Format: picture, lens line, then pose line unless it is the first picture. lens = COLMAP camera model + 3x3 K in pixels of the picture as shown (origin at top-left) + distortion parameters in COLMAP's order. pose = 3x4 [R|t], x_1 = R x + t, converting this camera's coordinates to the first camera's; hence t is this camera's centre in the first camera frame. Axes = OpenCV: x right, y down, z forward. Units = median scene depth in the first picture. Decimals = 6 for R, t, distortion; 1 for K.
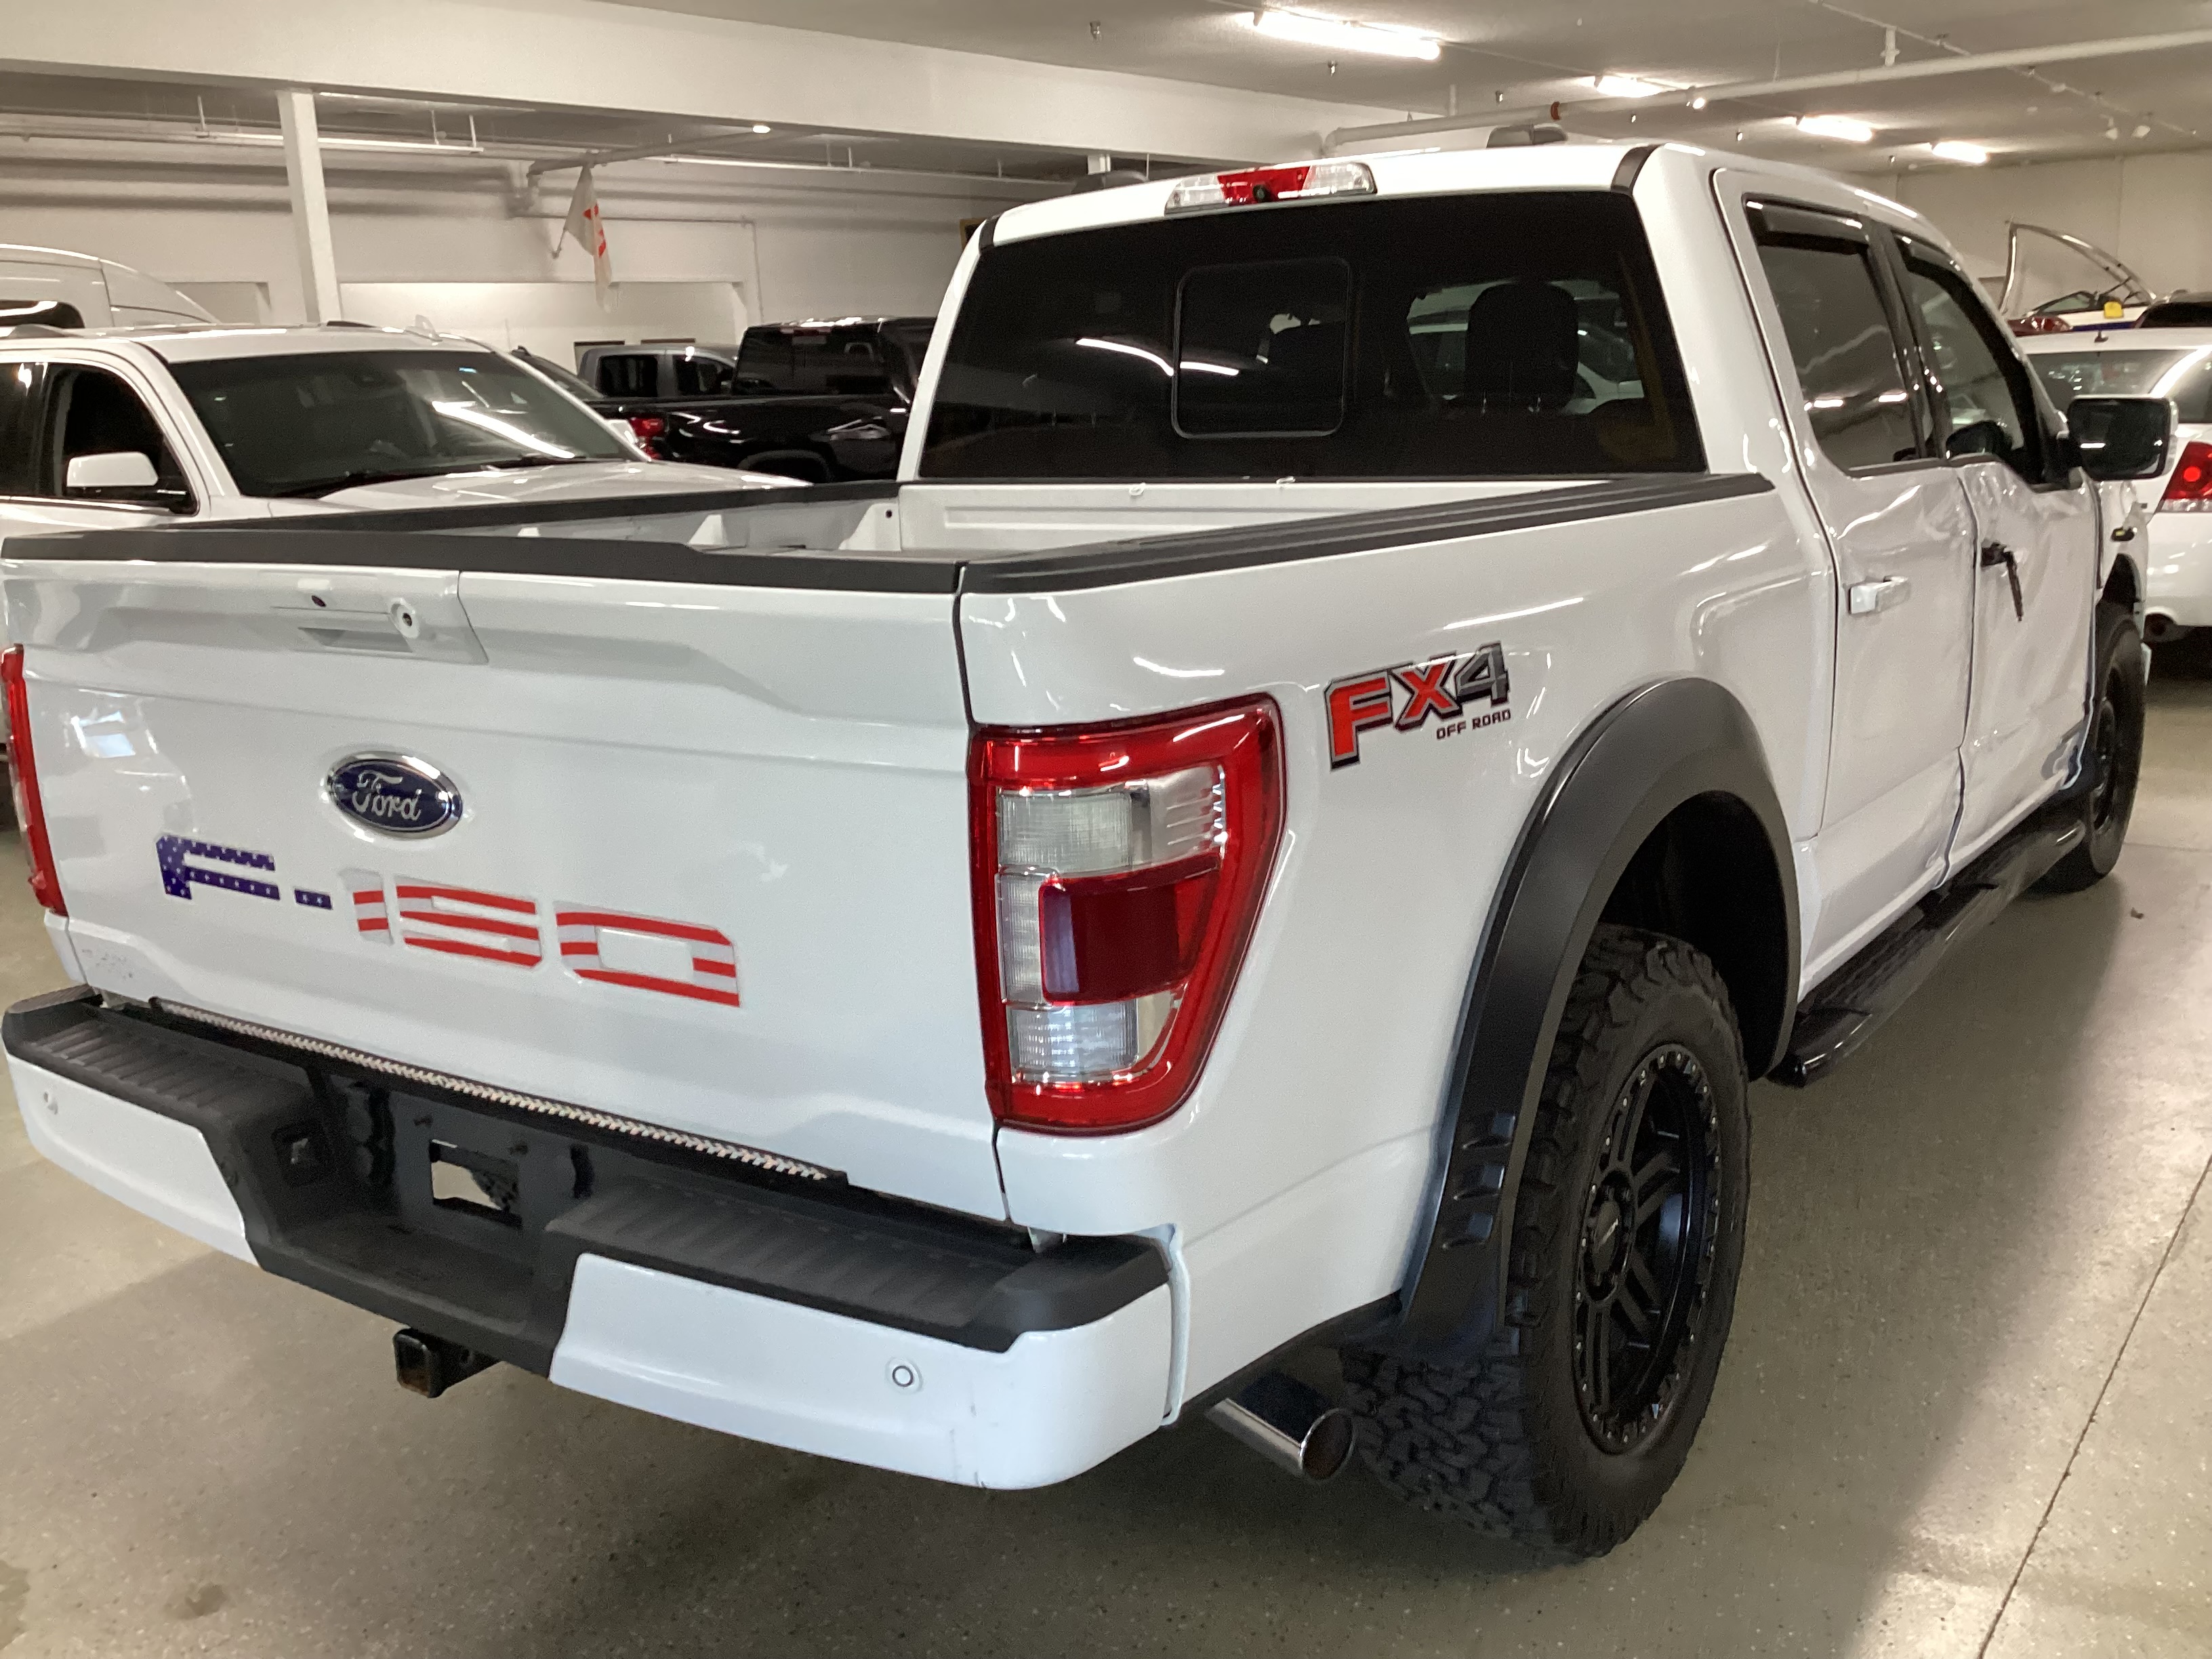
lens RADIAL K [[2032.0, 0, 1122.8], [0, 2032.0, 824.3], [0, 0, 1]] dist [0.135441, -0.280914]
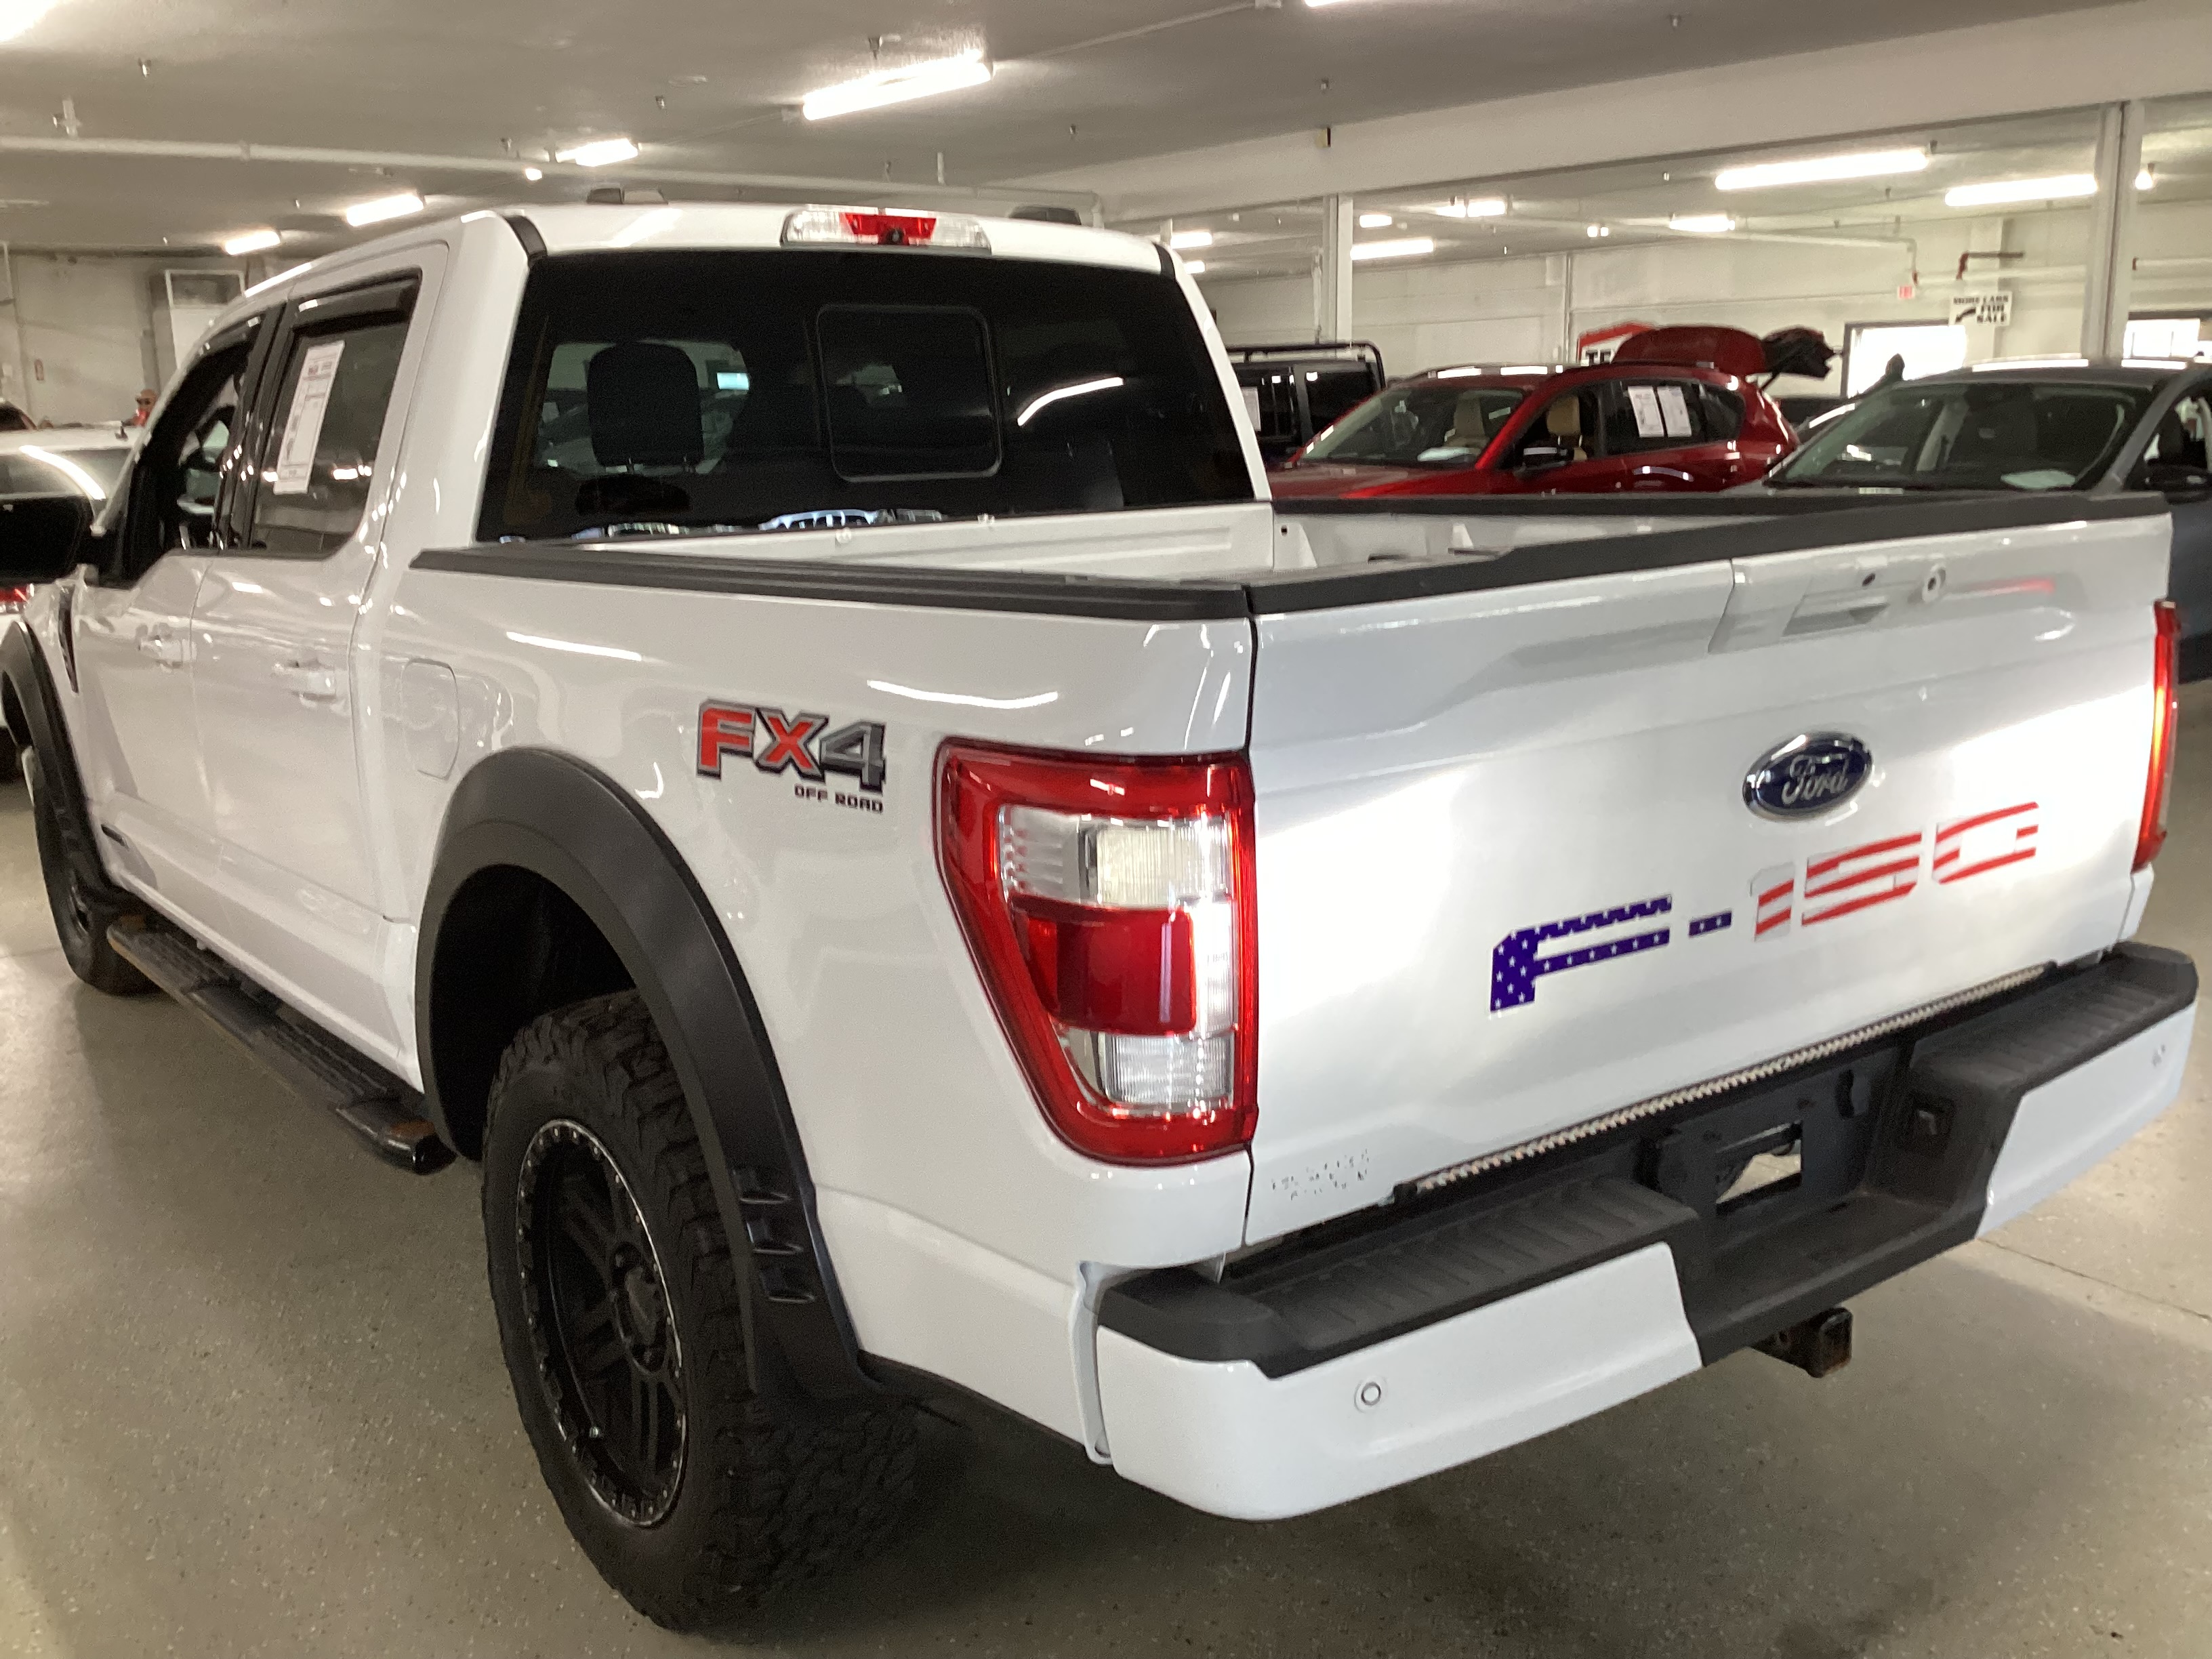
lens RADIAL K [[2032.0, 0, 1122.8], [0, 2032.0, 824.3], [0, 0, 1]] dist [0.135441, -0.280914]
pose [[0.287629, -0.160234, 0.944243, -1.296403], [0.218801, 0.970826, 0.098095, -0.151037], [-0.932414, 0.178386, 0.314297, 0.924436]]
